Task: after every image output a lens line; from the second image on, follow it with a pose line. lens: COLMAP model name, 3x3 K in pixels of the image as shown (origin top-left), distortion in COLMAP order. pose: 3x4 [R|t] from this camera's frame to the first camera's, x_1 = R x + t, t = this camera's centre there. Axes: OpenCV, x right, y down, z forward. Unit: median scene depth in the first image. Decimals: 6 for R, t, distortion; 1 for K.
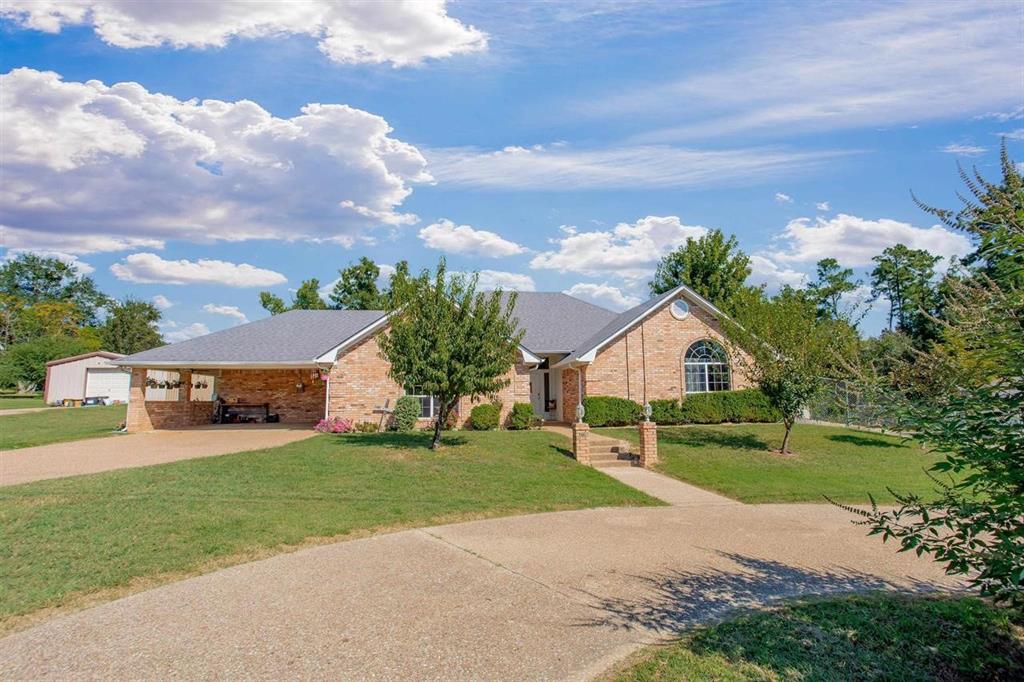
lens RADIAL K [[484.3, 0, 514.5], [0, 484.3, 344.7], [0, 0, 1]] dist [-0.055686, 0.034743]
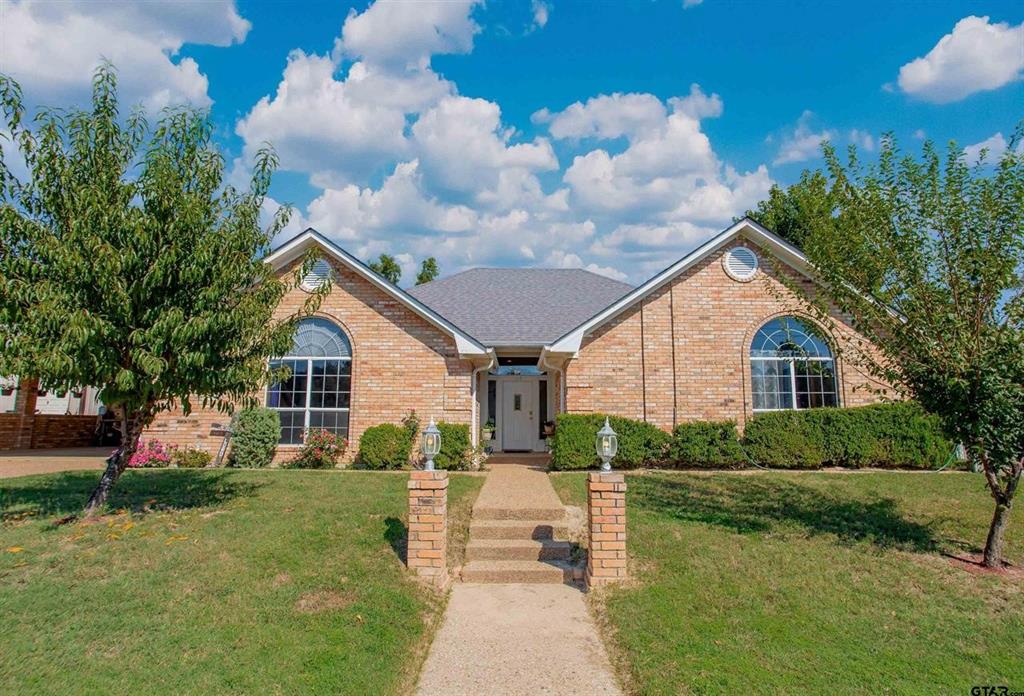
lens RADIAL K [[509.4, 0, 528.9], [0, 509.4, 347.5], [0, 0, 1]] dist [-0.028868, 0.001577]
pose [[0.990277, -0.004602, -0.139035, 0.178750], [-0.000596, 0.999303, -0.037321, 0.048346], [0.139110, 0.037040, 0.989584, 0.377062]]
